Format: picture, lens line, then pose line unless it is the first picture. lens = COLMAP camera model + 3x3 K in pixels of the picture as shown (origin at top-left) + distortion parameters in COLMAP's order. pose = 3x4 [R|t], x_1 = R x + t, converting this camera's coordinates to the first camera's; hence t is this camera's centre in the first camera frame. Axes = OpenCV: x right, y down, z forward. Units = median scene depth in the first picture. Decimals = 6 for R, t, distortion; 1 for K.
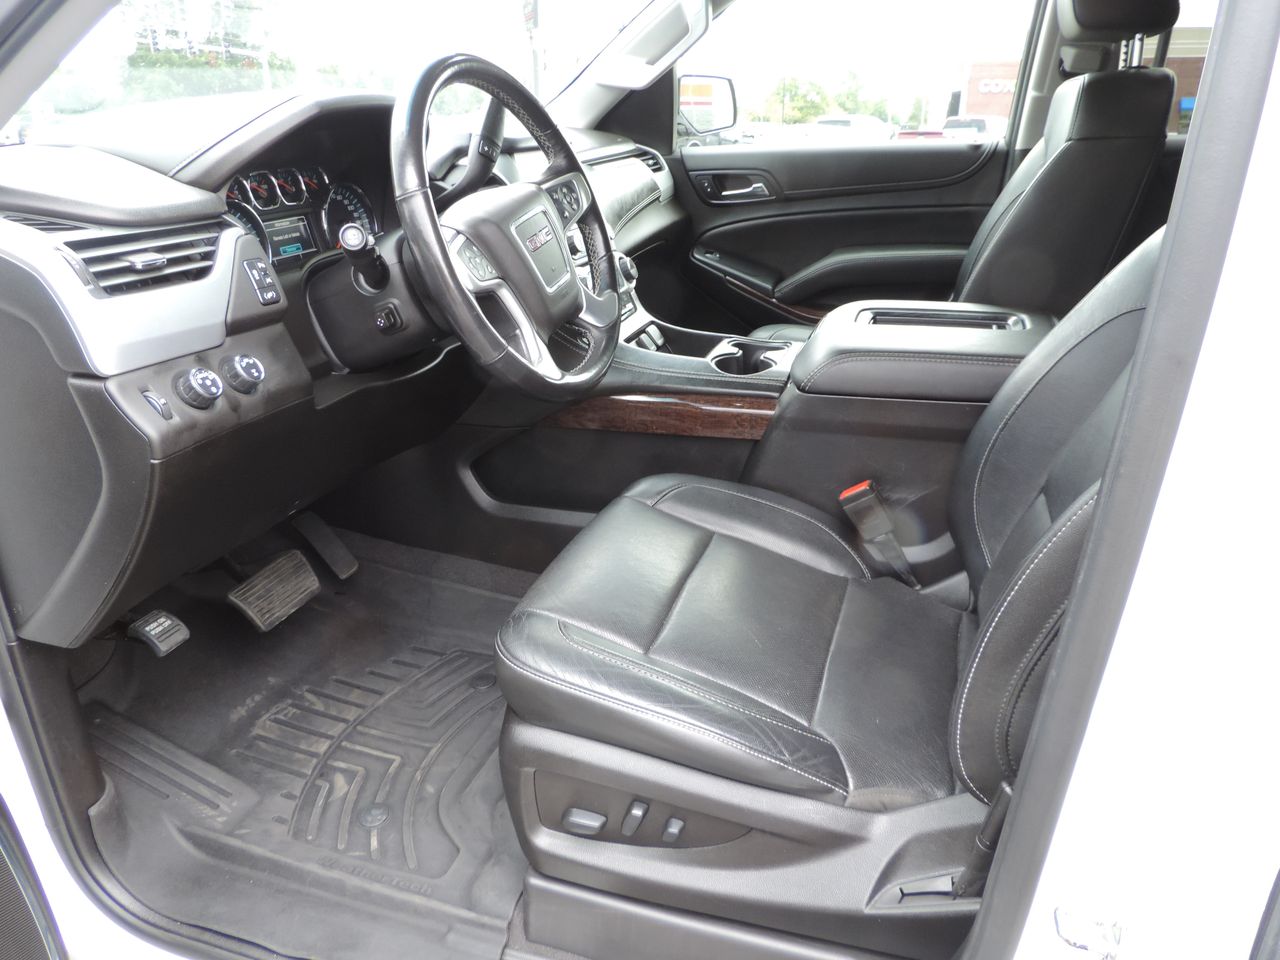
lens RADIAL K [[895.1, 0, 645.1], [0, 895.1, 496.5], [0, 0, 1]] dist [-0.024006, -0.008279]
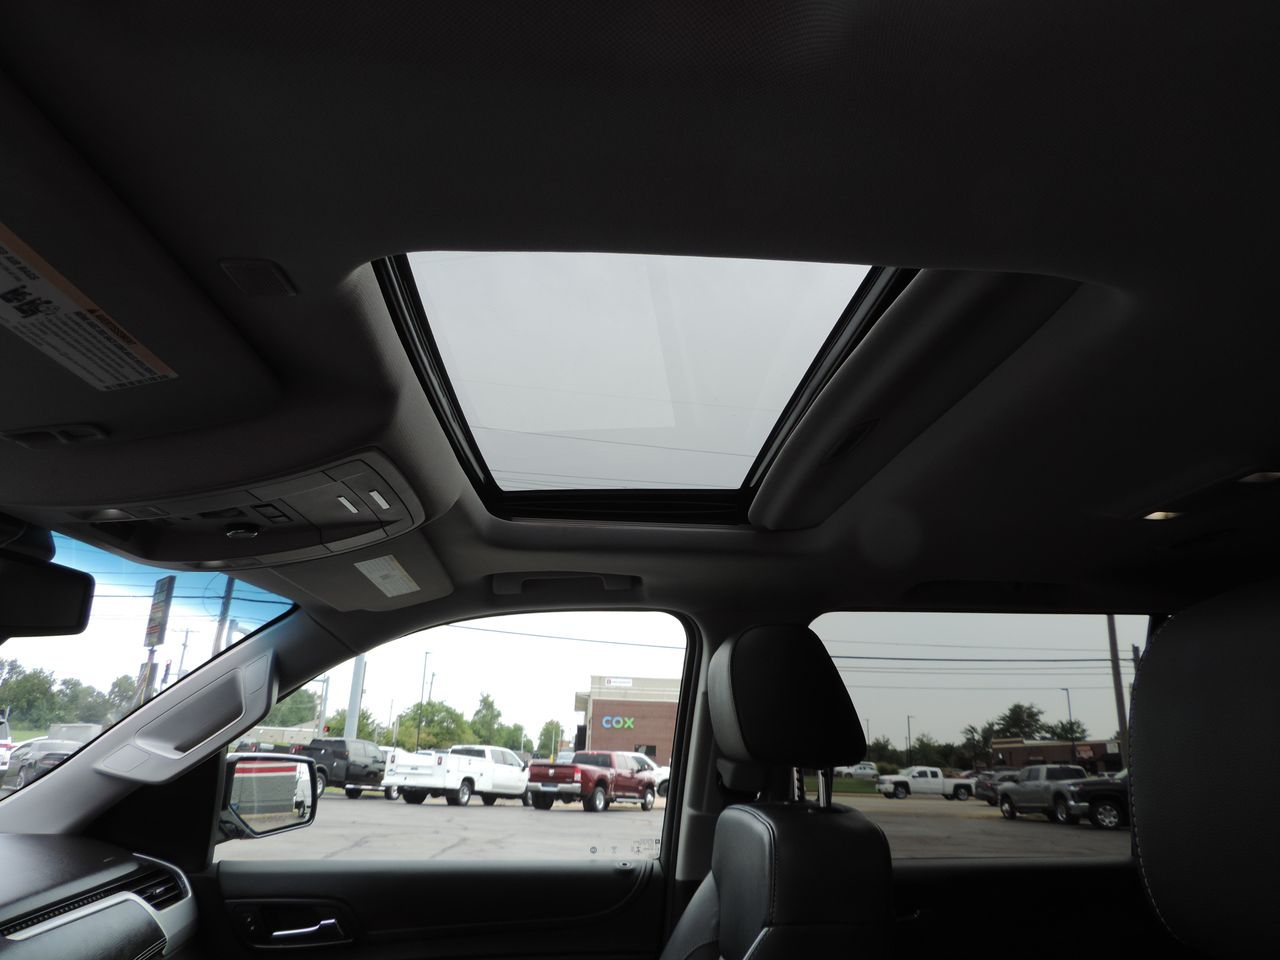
lens RADIAL K [[911.6, 0, 640.0], [0, 911.6, 480.0], [0, 0, 1]] dist [-0.015927, -0.007777]
pose [[0.930886, 0.141794, 0.336668, 0.088893], [0.102930, 0.782453, -0.614144, -0.215967], [-0.350509, 0.606351, 0.713780, 0.284662]]
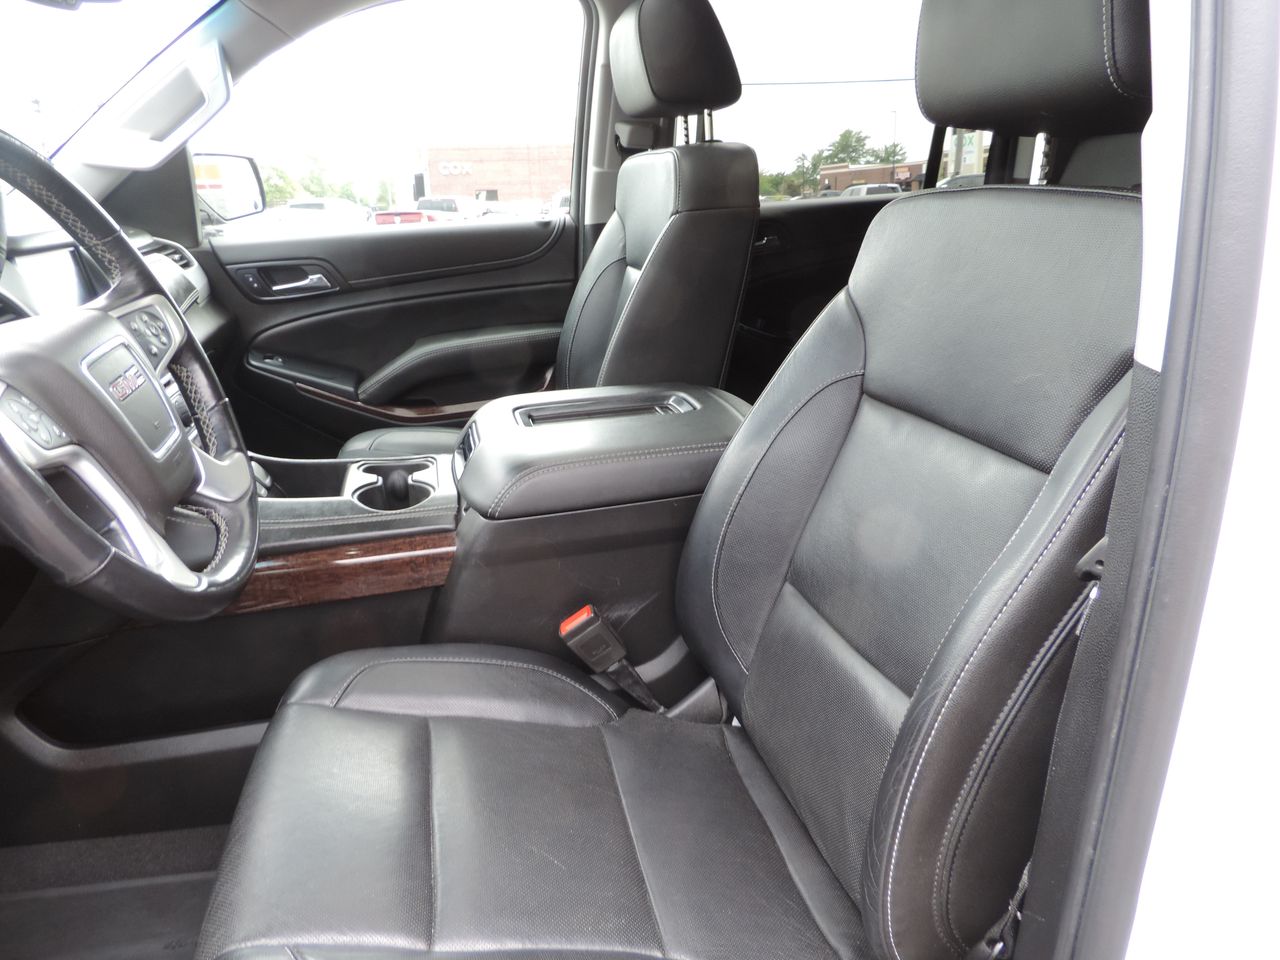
lens RADIAL K [[895.1, 0, 645.1], [0, 895.1, 496.5], [0, 0, 1]] dist [-0.024006, -0.008279]
pose [[0.855102, -0.178301, 0.486837, -0.077952], [0.216926, 0.975903, -0.023600, -0.067338], [-0.470898, 0.125788, 0.873174, 0.162005]]
